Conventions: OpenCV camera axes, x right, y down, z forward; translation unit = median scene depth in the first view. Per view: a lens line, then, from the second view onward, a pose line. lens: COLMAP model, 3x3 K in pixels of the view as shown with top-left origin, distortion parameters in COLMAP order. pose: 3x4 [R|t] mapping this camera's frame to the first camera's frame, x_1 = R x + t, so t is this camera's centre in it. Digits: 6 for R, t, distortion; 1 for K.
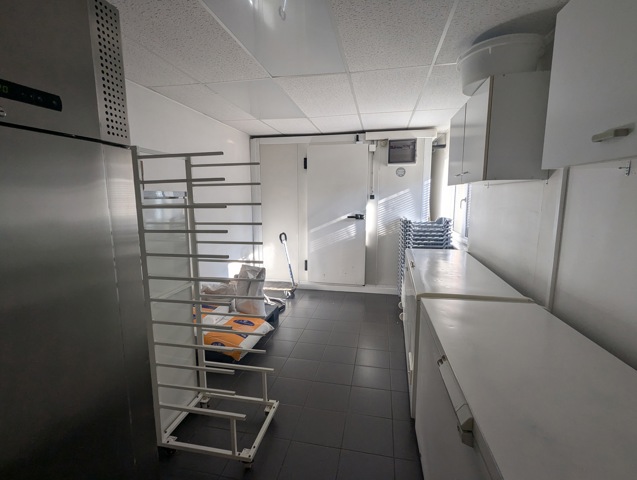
lens RADIAL K [[300.3, 0, 314.7], [0, 300.3, 238.0], [0, 0, 1]] dist [-0.011497, -0.000849]
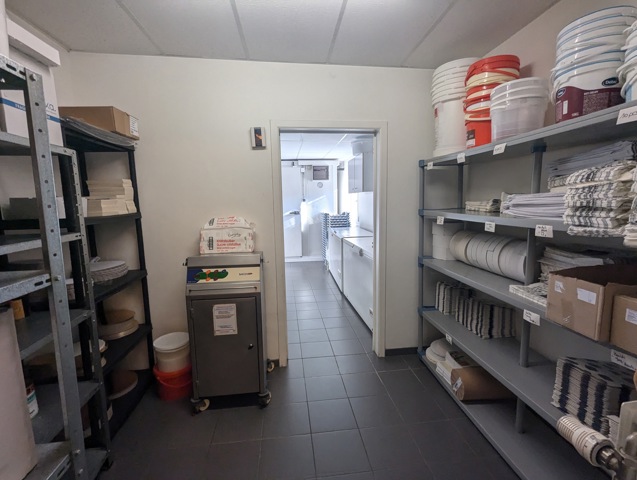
lens RADIAL K [[300.3, 0, 319.6], [0, 300.3, 240.1], [0, 0, 1]] dist [-0.011497, -0.000849]
pose [[0.943139, -0.054204, 0.327949, -0.272336], [0.058608, 0.998275, -0.003553, 0.087515], [-0.327191, 0.022571, 0.944689, -0.548874]]
